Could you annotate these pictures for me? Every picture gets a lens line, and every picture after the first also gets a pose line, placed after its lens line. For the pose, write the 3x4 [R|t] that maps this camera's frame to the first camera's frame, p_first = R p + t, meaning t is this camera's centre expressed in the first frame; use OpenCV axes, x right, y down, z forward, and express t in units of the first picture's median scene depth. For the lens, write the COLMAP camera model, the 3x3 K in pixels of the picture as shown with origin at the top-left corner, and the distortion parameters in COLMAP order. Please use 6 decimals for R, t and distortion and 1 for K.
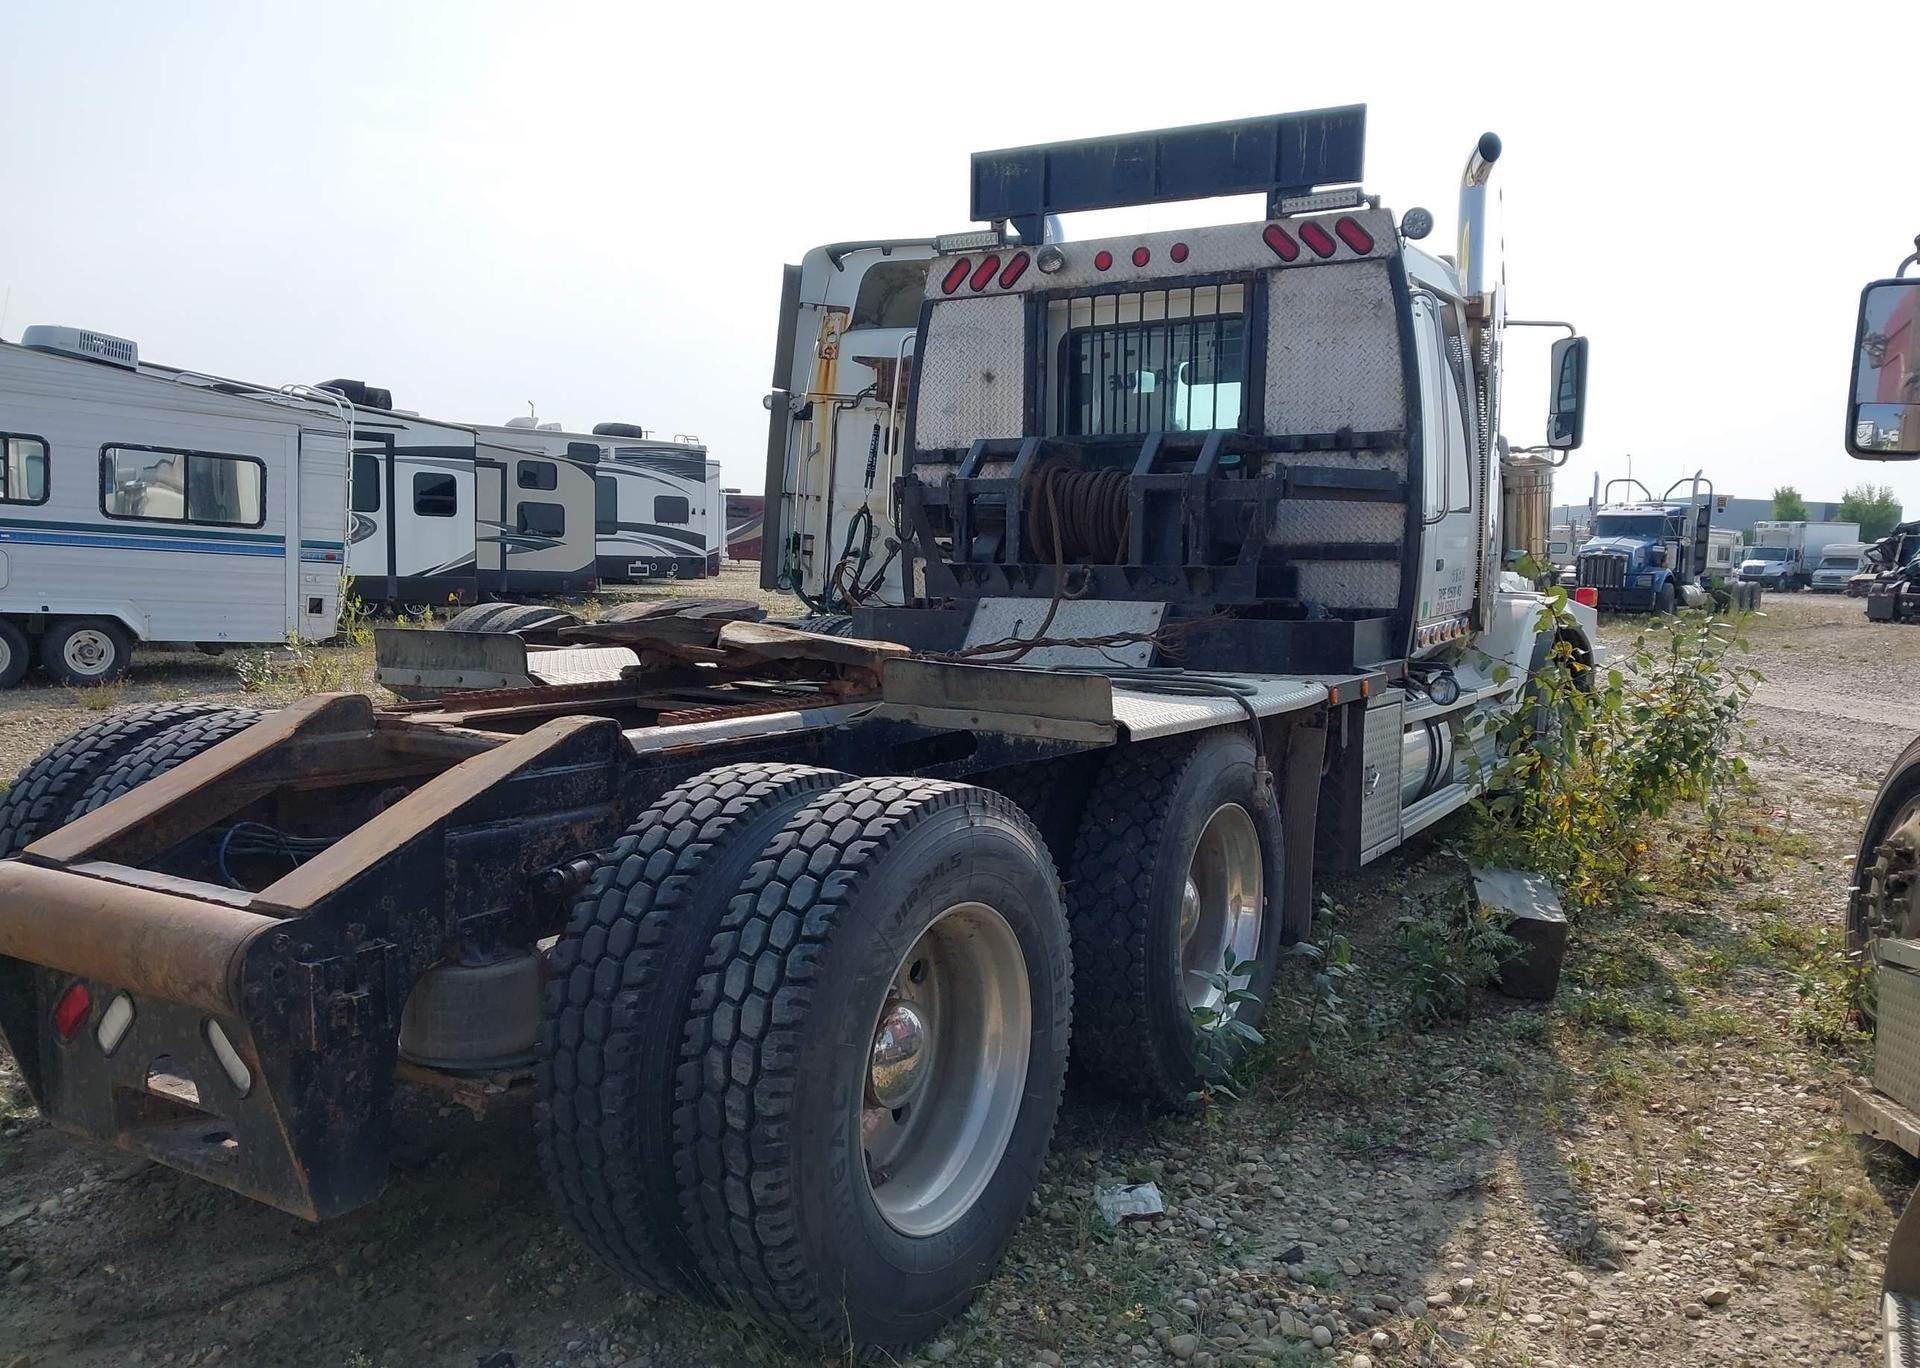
lens RADIAL K [[1473.6, 0, 981.3], [0, 1473.6, 739.3], [0, 0, 1]] dist [0.022834, -0.069298]
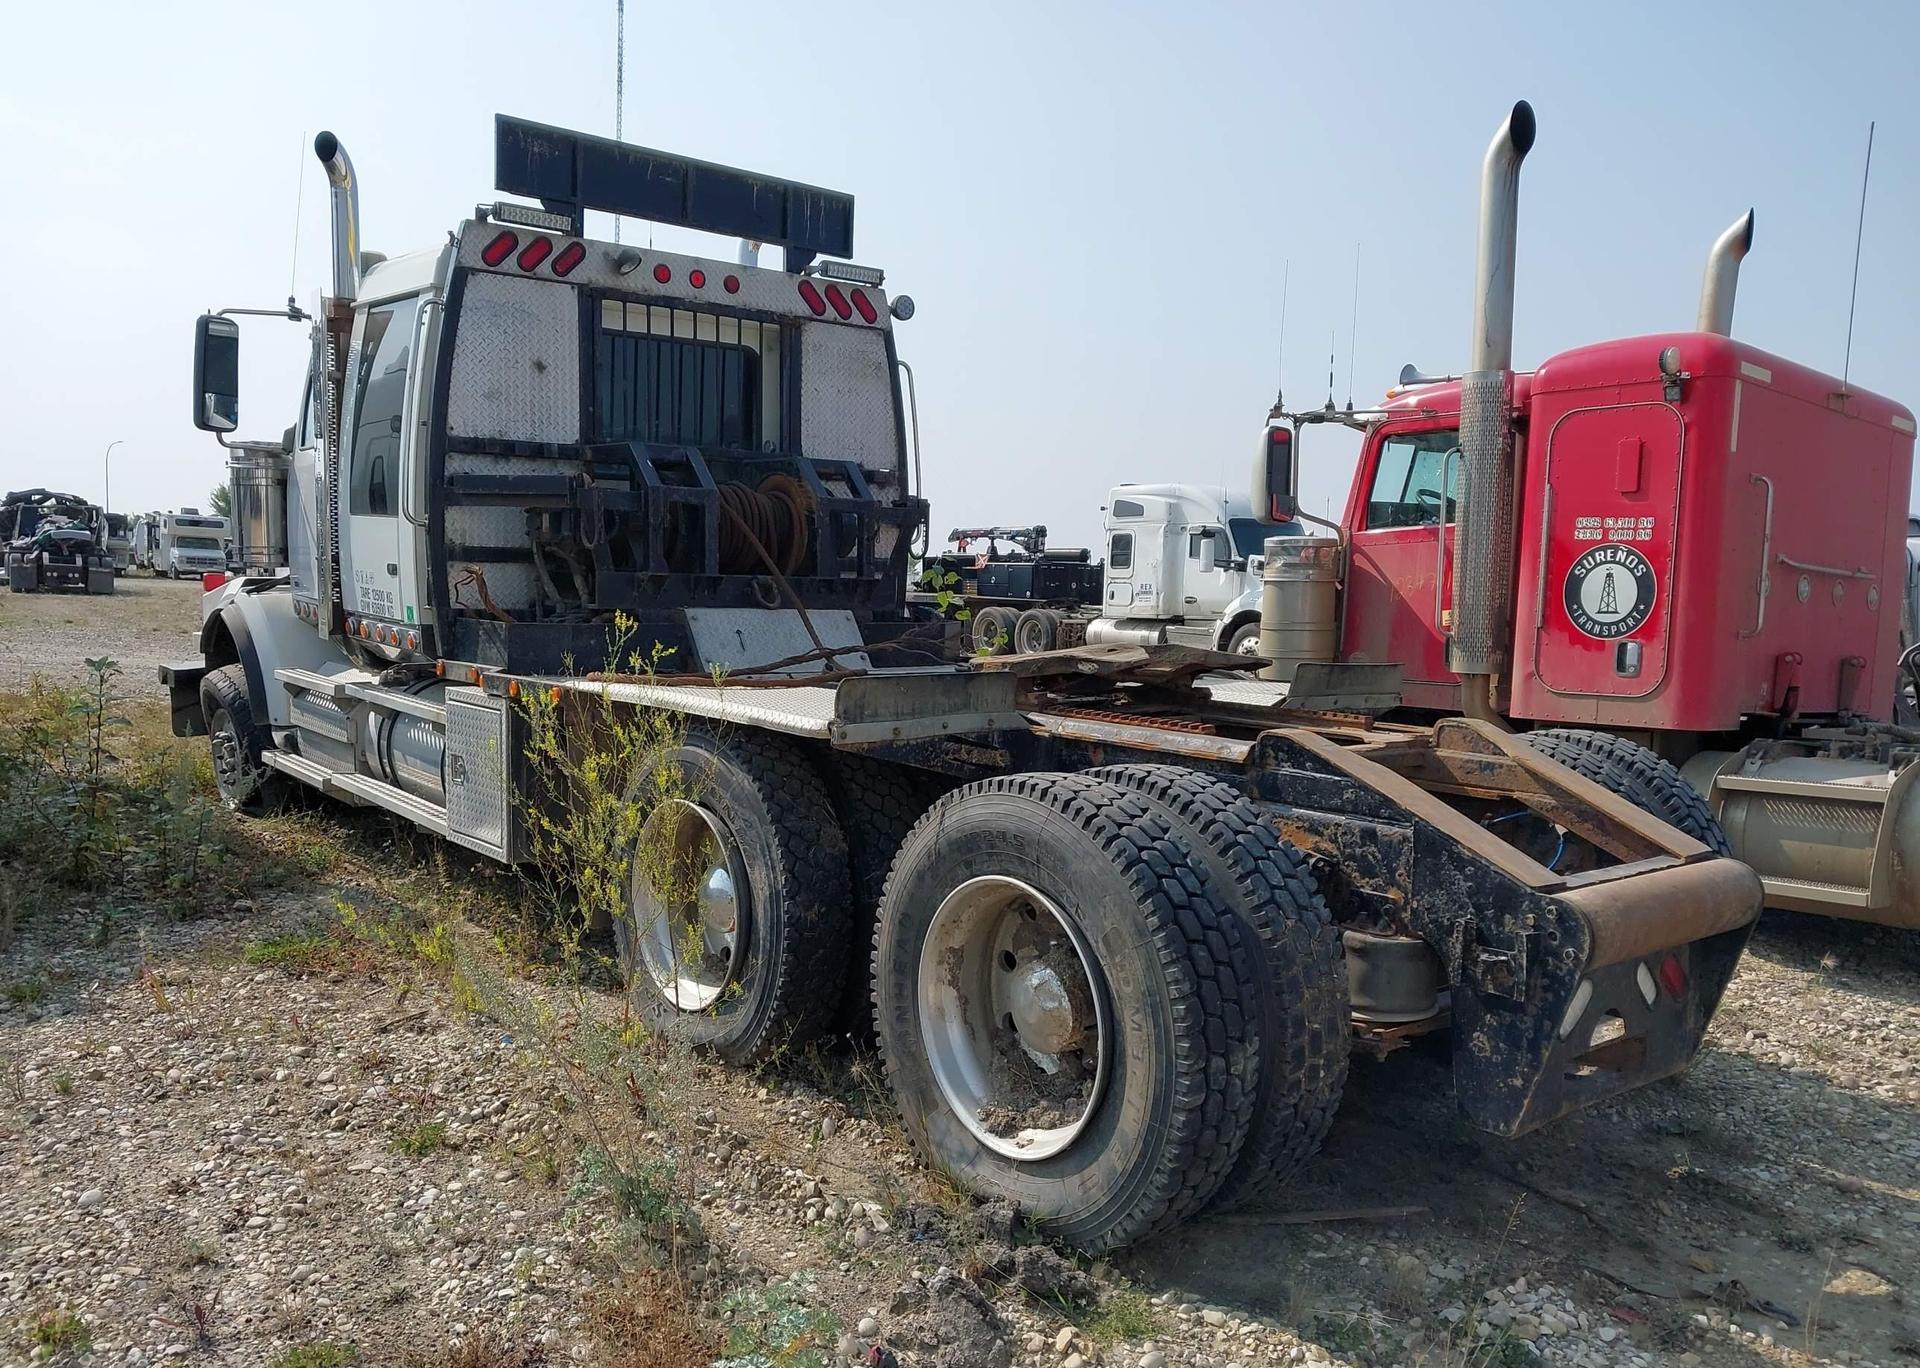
lens RADIAL K [[1473.6, 0, 982.4], [0, 1473.6, 752.3], [0, 0, 1]] dist [0.022834, -0.069298]
pose [[0.349021, -0.117109, 0.929769, -0.810687], [0.086937, 0.991928, 0.092304, -0.070536], [-0.933074, 0.048615, 0.356385, 0.439820]]
